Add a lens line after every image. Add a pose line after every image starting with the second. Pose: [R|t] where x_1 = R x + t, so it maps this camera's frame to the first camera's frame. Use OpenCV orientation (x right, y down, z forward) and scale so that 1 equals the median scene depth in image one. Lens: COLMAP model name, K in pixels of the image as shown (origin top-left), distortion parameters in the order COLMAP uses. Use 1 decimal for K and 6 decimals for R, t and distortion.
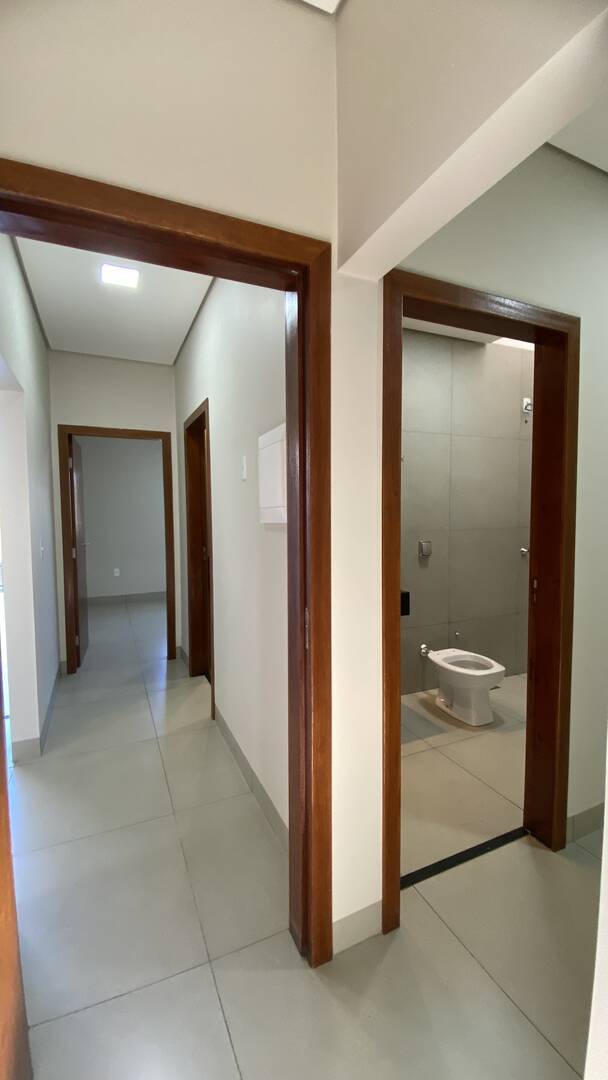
lens RADIAL K [[440.4, 0, 298.5], [0, 440.4, 542.7], [0, 0, 1]] dist [0.015200, -0.007389]
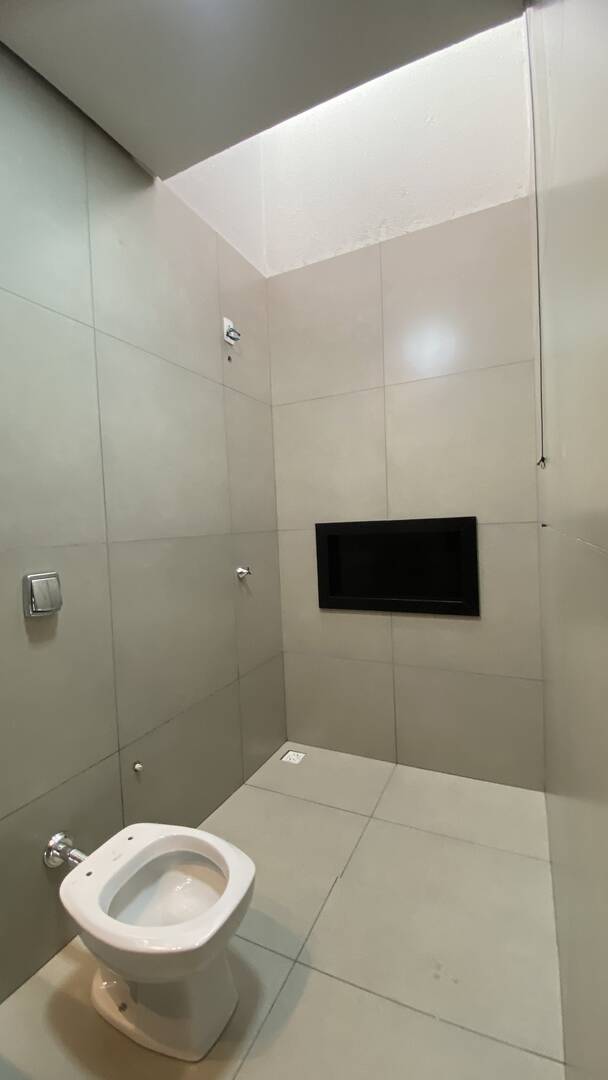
lens RADIAL K [[440.4, 0, 302.1], [0, 440.4, 536.6], [0, 0, 1]] dist [0.015200, -0.007389]
pose [[0.757512, -0.040450, 0.651567, 0.207890], [0.076517, 0.996700, -0.027083, -0.009234], [-0.648322, 0.070372, 0.758107, 0.549487]]
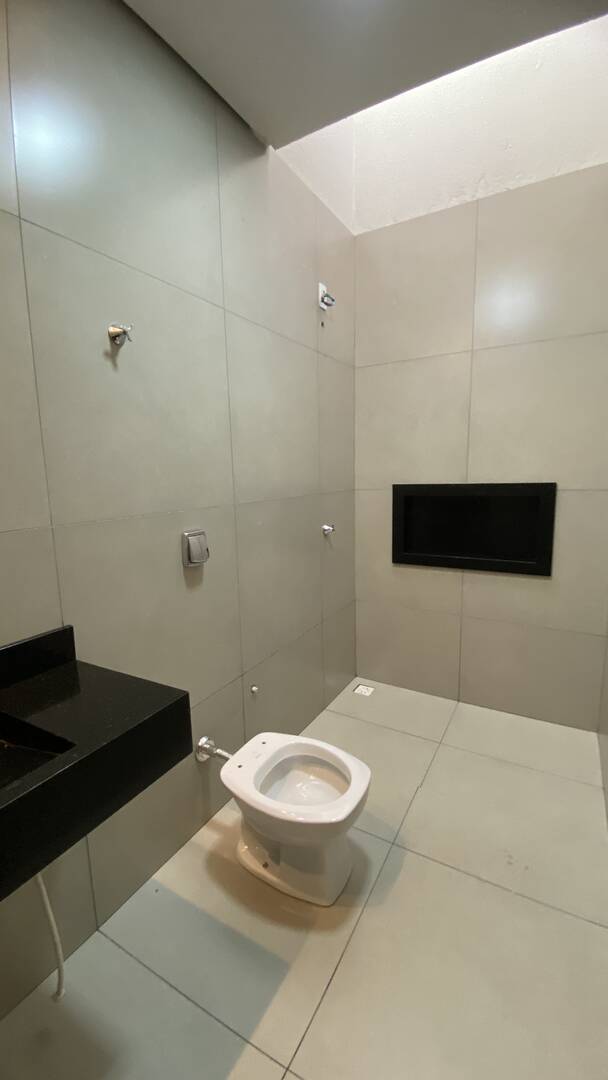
lens RADIAL K [[440.4, 0, 300.4], [0, 440.4, 533.1], [0, 0, 1]] dist [0.015200, -0.007389]
pose [[0.802837, -0.092001, 0.589057, 0.102245], [0.051295, 0.995017, 0.085495, -0.037236], [-0.593988, -0.038423, 0.803556, 0.555808]]
